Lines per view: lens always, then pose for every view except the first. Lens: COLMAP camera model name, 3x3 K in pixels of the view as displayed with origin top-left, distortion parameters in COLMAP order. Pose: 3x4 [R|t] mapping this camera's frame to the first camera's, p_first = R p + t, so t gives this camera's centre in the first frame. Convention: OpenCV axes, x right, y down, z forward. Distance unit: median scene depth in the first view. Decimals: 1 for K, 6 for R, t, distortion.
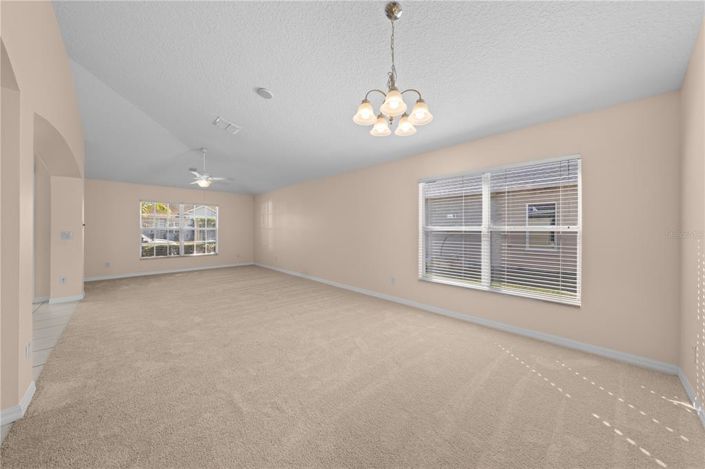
lens RADIAL K [[237.2, 0, 352.5], [0, 237.2, 234.5], [0, 0, 1]] dist [-0.006274, 0.000042]
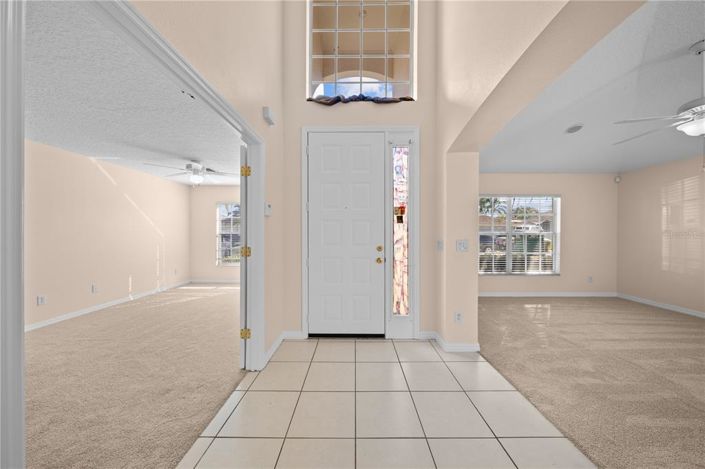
lens RADIAL K [[237.2, 0, 352.5], [0, 237.2, 234.5], [0, 0, 1]] dist [-0.006274, 0.000042]
pose [[0.704028, 0.005000, -0.710154, -0.527893], [-0.014744, 0.999863, -0.007577, -0.008271], [0.710019, 0.015805, 0.704005, 0.184734]]
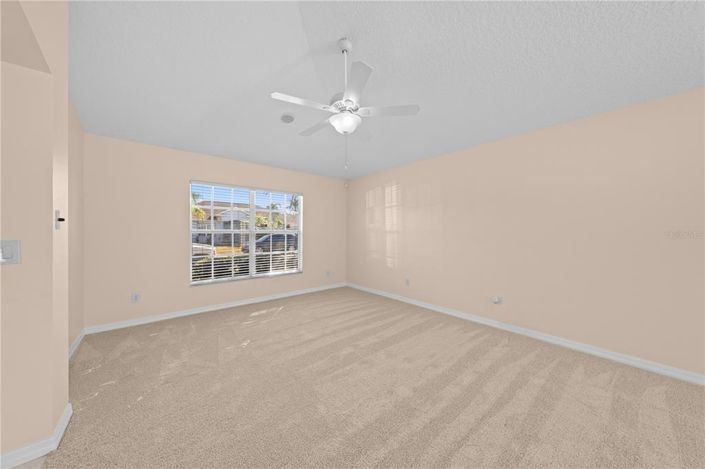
lens RADIAL K [[237.2, 0, 352.5], [0, 237.2, 234.5], [0, 0, 1]] dist [-0.006274, 0.000042]
pose [[0.996850, -0.003652, -0.079227, -0.397931], [0.002685, 0.999921, -0.012308, -0.007195], [0.079266, 0.012057, 0.996781, 0.395376]]
